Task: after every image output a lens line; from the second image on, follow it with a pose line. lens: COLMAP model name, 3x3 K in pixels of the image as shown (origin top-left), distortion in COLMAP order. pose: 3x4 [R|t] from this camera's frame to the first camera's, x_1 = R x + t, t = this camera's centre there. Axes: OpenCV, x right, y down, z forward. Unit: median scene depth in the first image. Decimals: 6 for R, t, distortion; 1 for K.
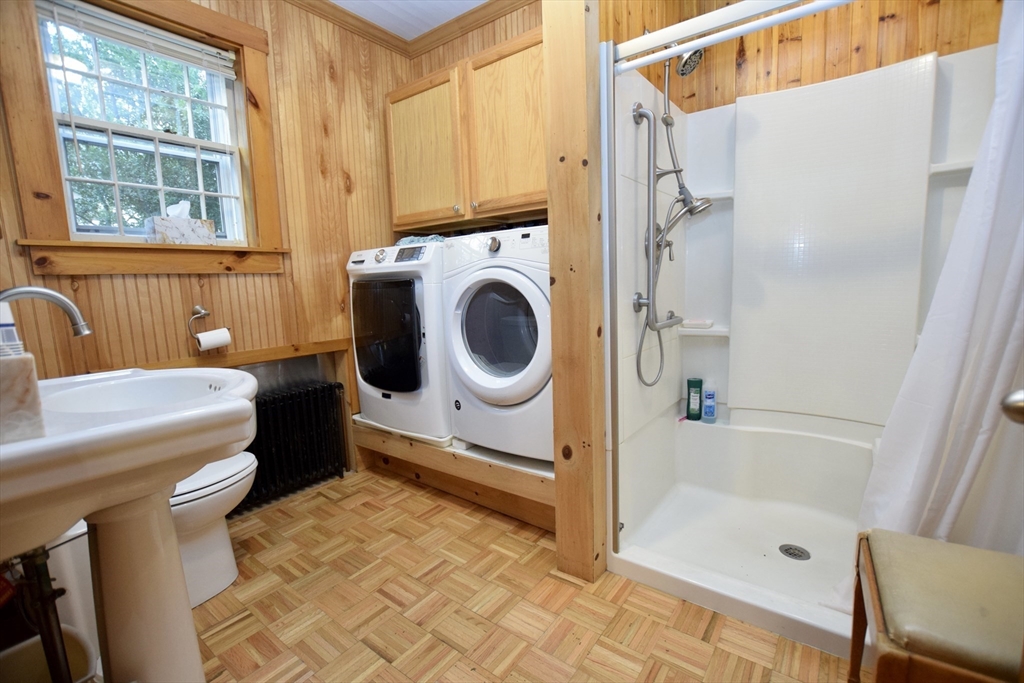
lens RADIAL K [[448.7, 0, 517.1], [0, 448.7, 341.8], [0, 0, 1]] dist [-0.030249, 0.001301]
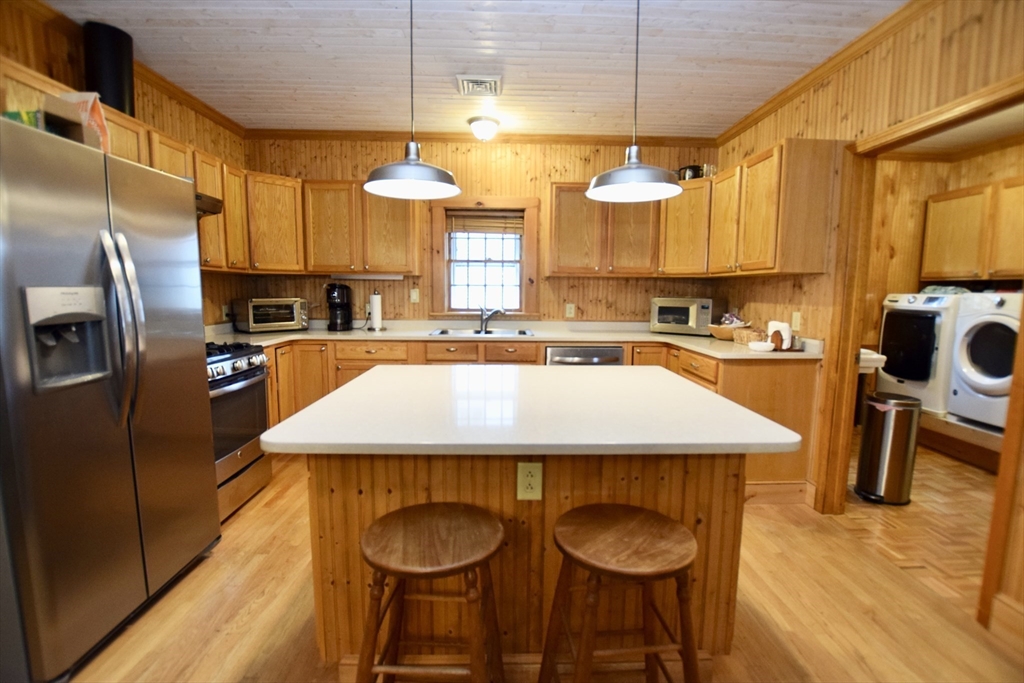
lens RADIAL K [[448.7, 0, 532.7], [0, 448.7, 338.7], [0, 0, 1]] dist [-0.030249, 0.001301]
pose [[0.608227, 0.128649, -0.783269, 0.138362], [-0.140837, 0.988612, 0.053012, 0.067758], [0.781169, 0.078070, 0.619419, -1.101687]]
